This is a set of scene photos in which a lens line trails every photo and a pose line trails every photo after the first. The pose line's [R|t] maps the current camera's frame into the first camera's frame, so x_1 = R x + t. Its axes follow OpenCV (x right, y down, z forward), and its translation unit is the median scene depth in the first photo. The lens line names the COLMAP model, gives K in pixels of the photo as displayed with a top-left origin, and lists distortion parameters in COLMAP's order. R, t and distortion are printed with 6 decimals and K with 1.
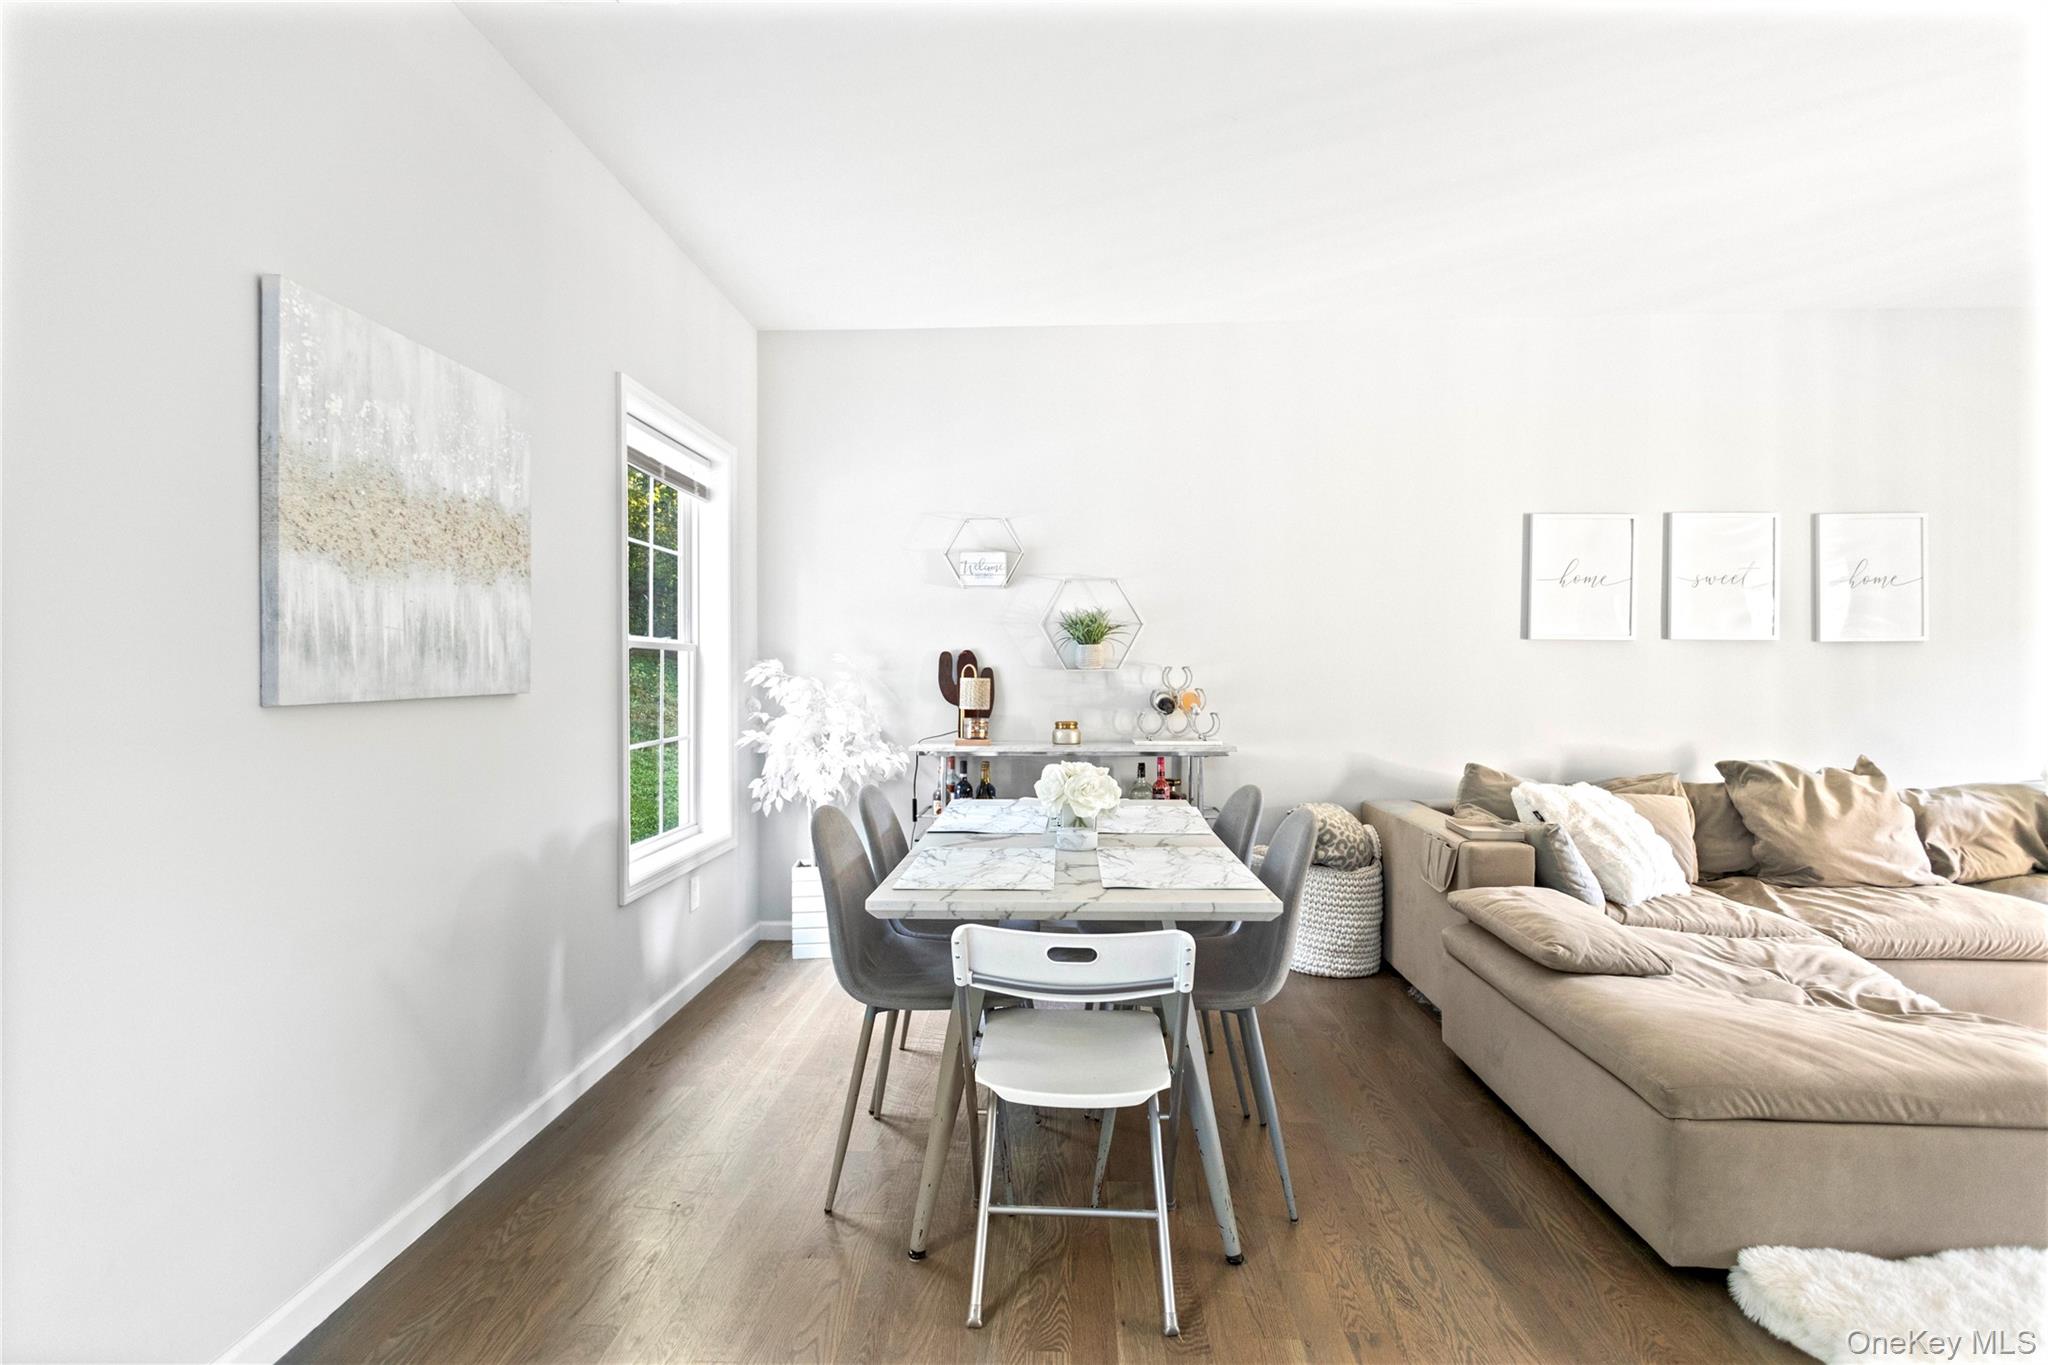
lens RADIAL K [[927.0, 0, 1021.4], [0, 927.0, 678.8], [0, 0, 1]] dist [0.000383, 0.000254]
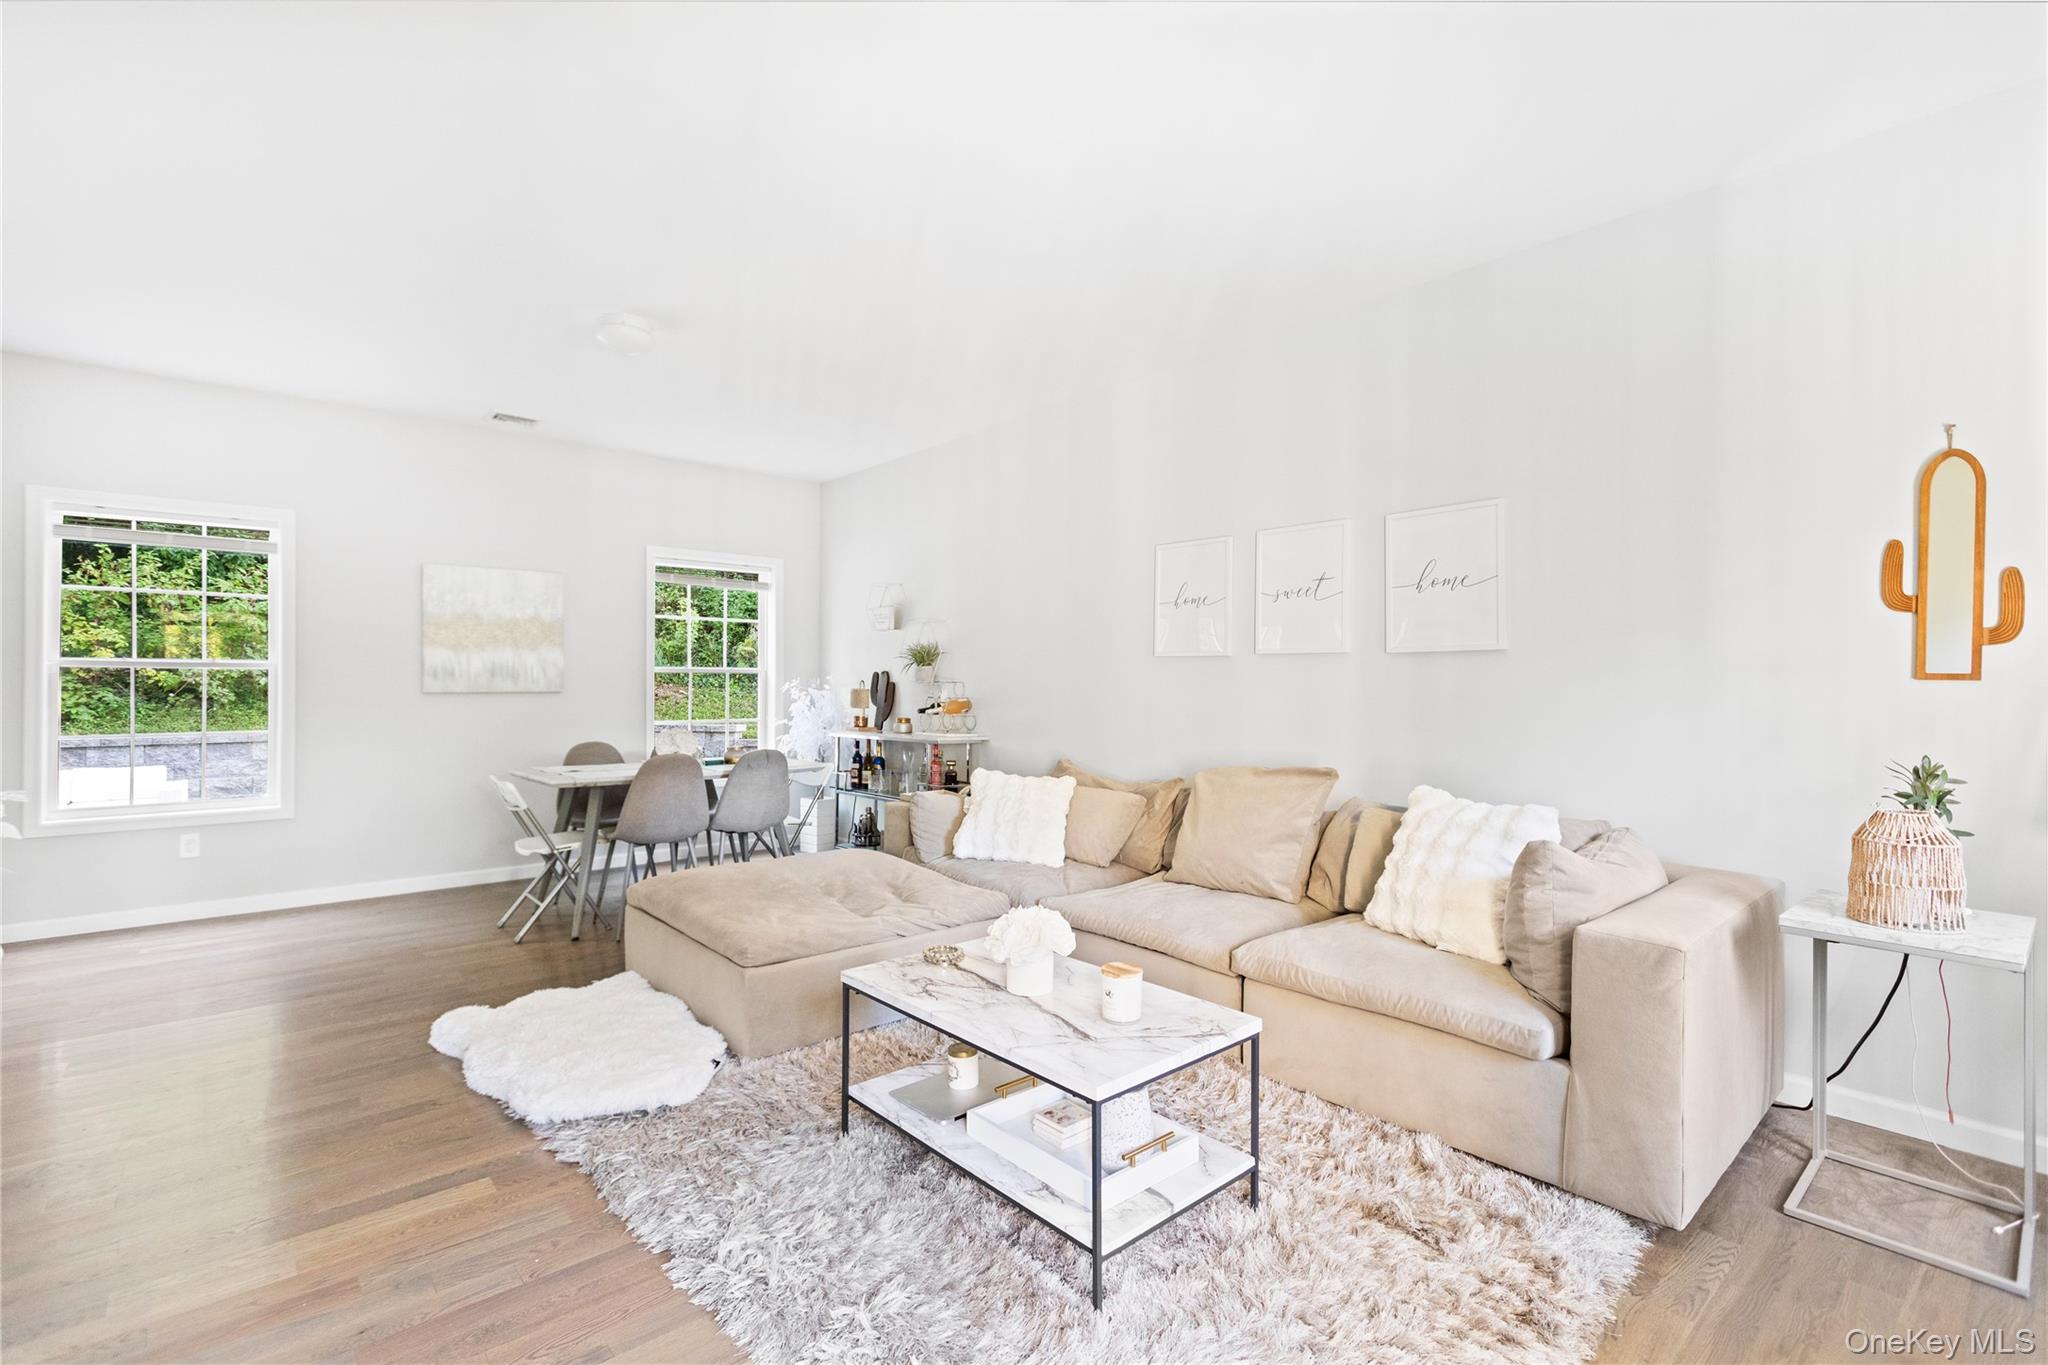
lens RADIAL K [[928.4, 0, 1021.5], [0, 928.4, 688.4], [0, 0, 1]] dist [-0.000005, -0.000021]
pose [[0.694936, 0.004319, -0.719058, 2.352204], [-0.009082, 0.999955, -0.002771, 0.002881], [0.719014, 0.008456, 0.694944, 0.170397]]
